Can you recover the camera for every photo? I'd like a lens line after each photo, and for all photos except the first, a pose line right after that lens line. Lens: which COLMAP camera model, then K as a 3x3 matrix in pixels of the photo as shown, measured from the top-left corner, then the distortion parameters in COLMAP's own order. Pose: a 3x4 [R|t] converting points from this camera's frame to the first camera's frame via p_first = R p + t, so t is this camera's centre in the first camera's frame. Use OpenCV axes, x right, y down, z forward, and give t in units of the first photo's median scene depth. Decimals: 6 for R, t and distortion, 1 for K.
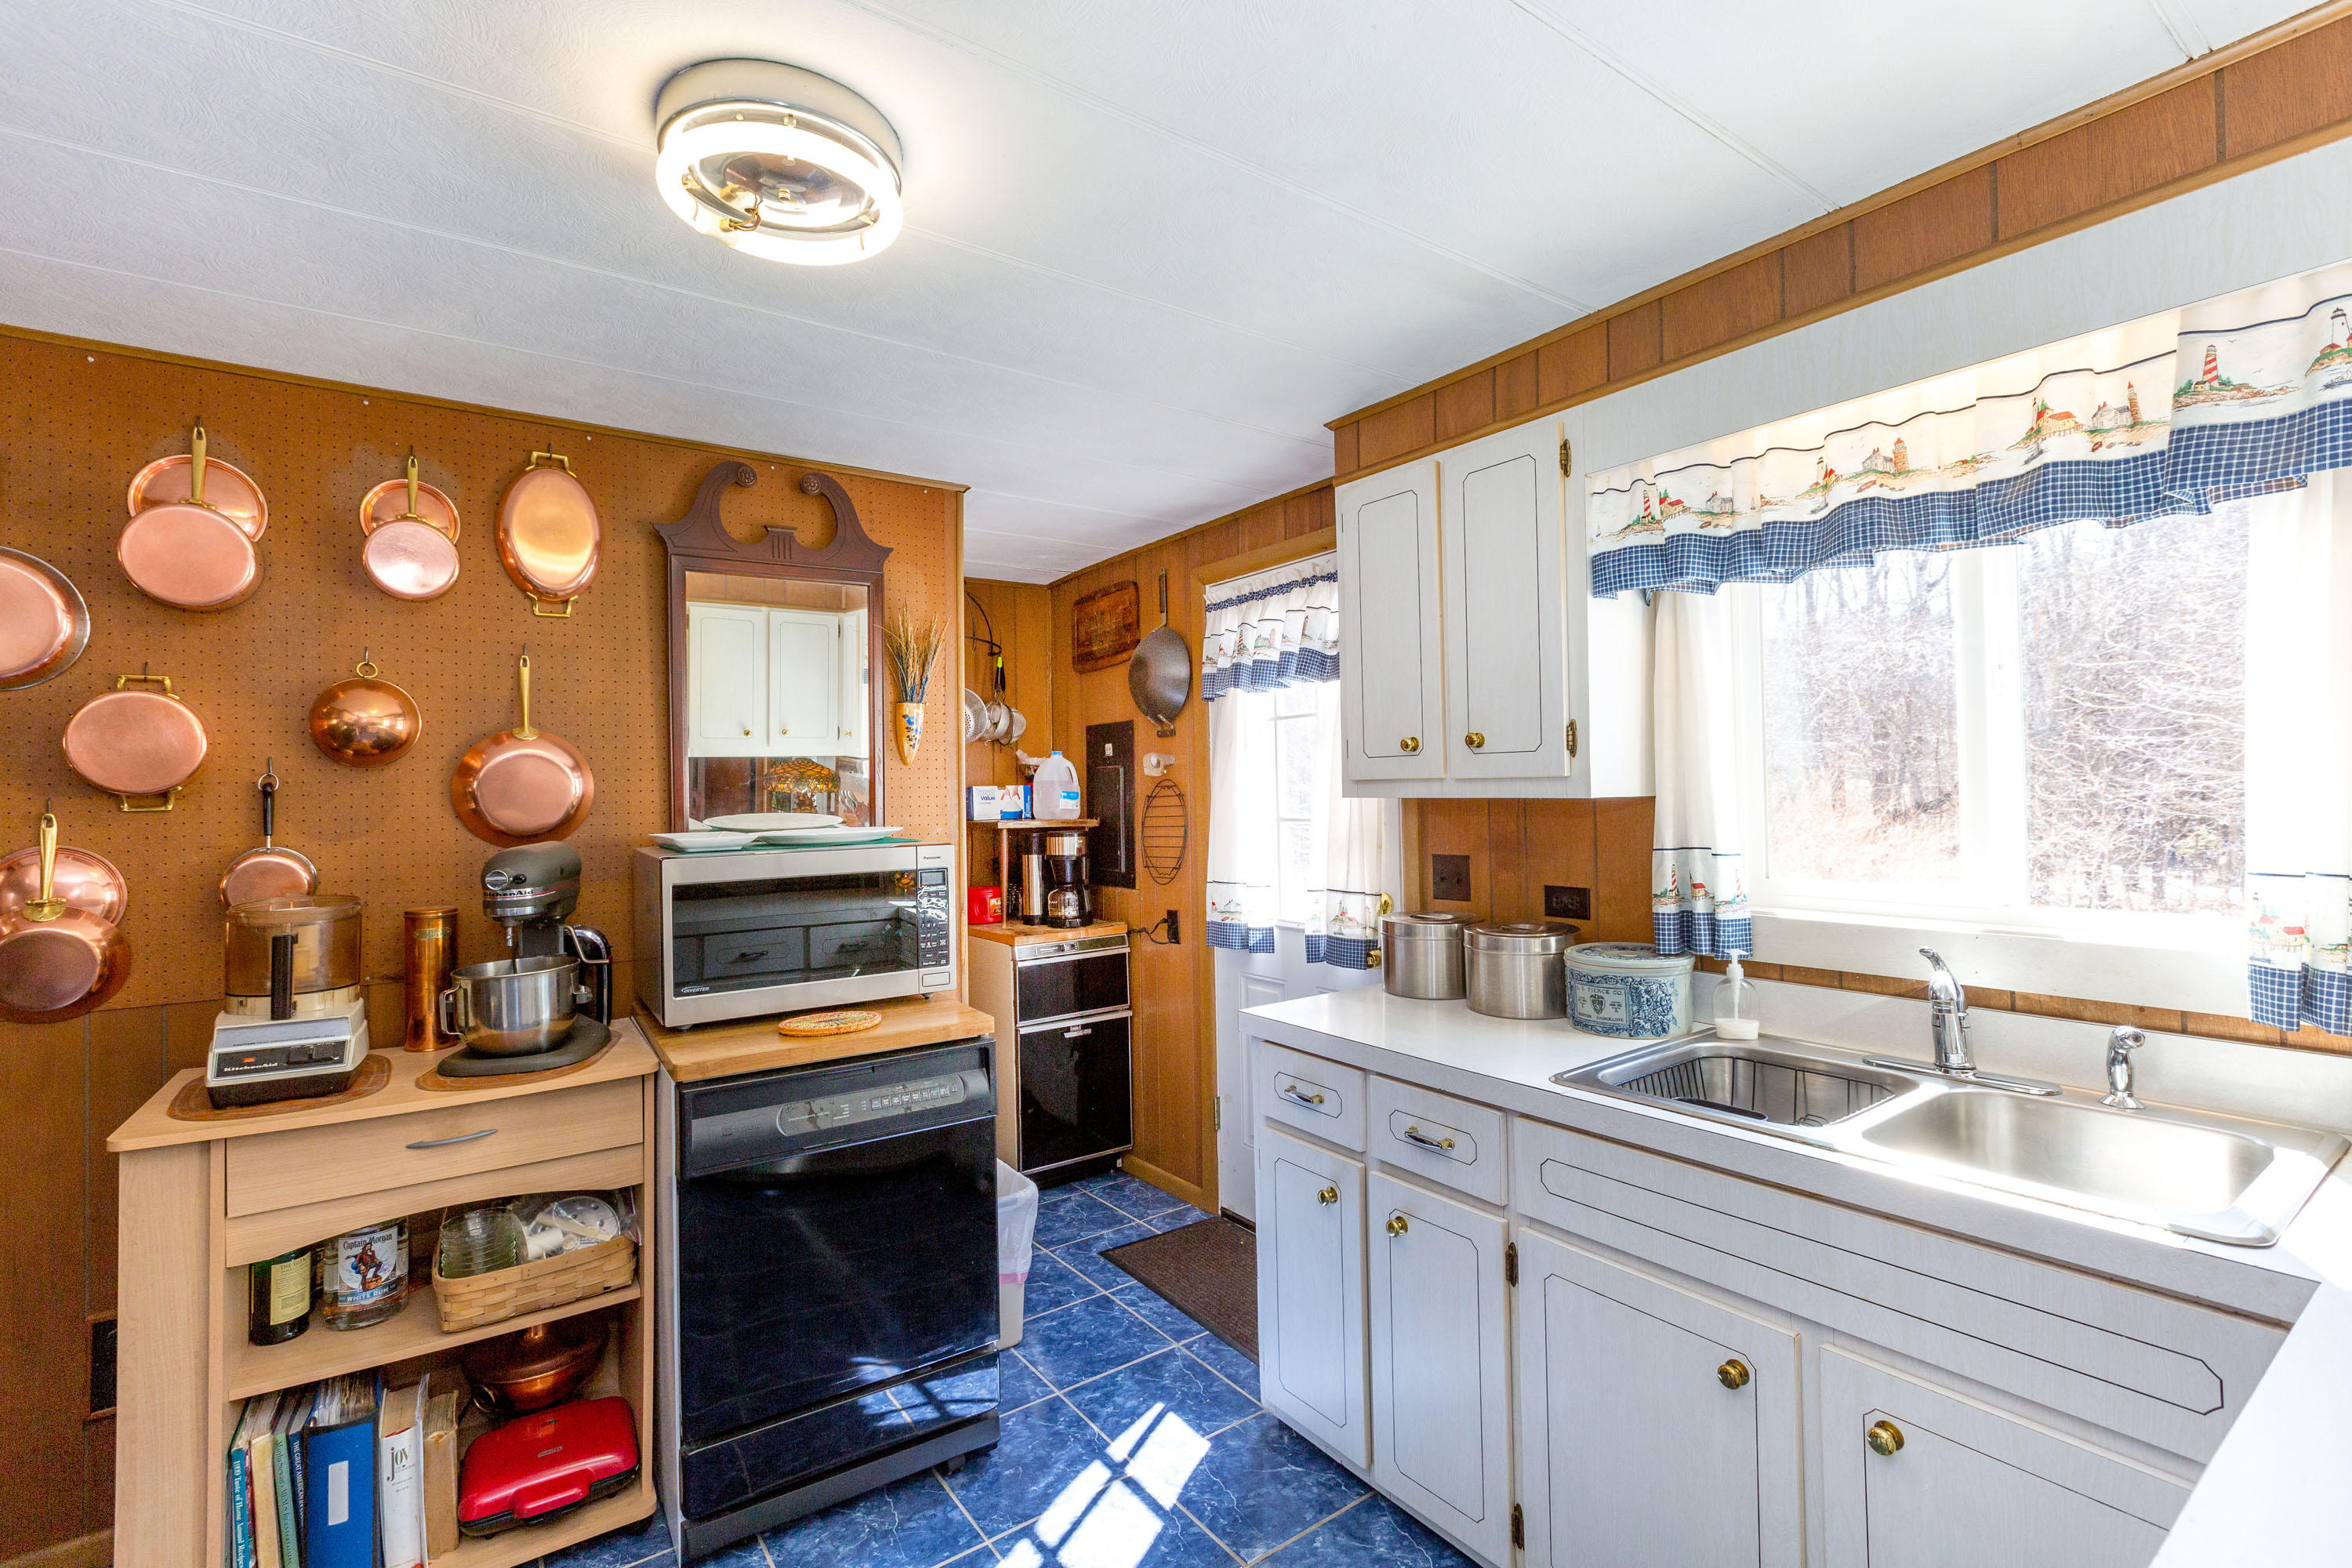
lens RADIAL K [[1059.6, 0, 1168.9], [0, 1059.6, 777.7], [0, 0, 1]] dist [0.003102, 0.000443]
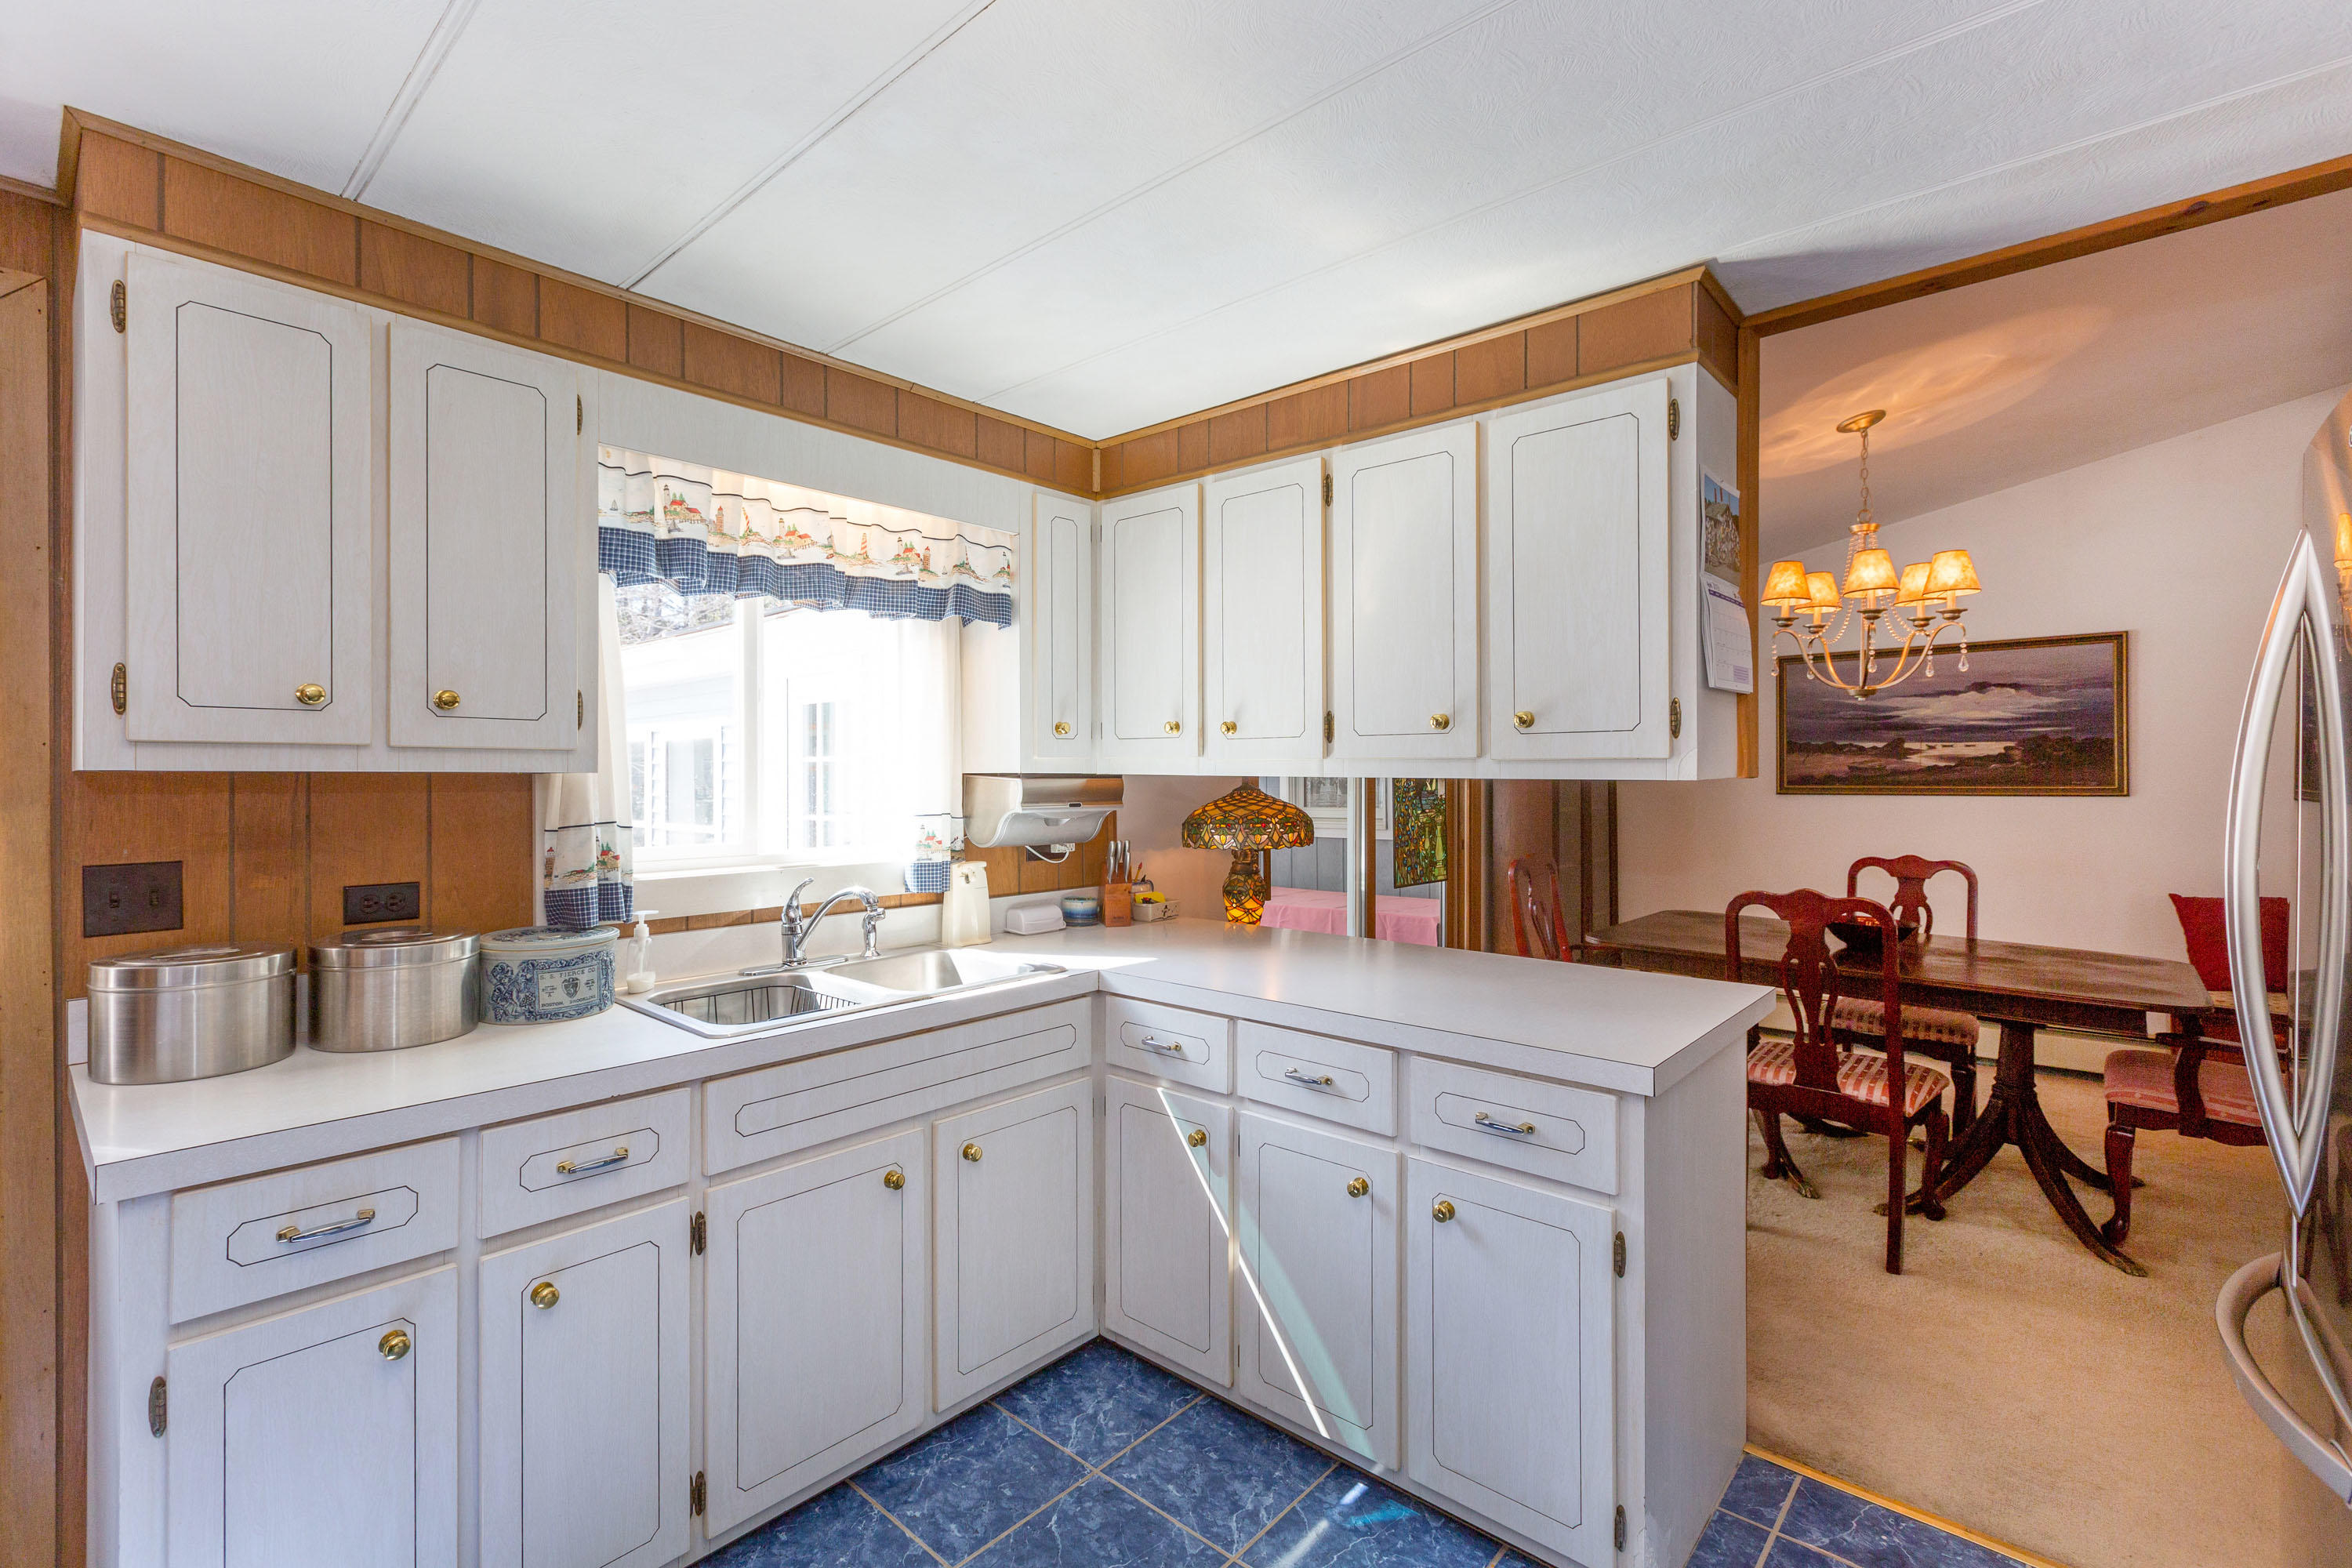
lens RADIAL K [[1059.6, 0, 1168.9], [0, 1059.6, 777.7], [0, 0, 1]] dist [0.003102, 0.000443]
pose [[-0.223895, 0.026854, 0.974243, -0.686178], [0.003124, 0.999635, -0.026836, 0.053672], [-0.974608, -0.002965, -0.223898, 0.720151]]
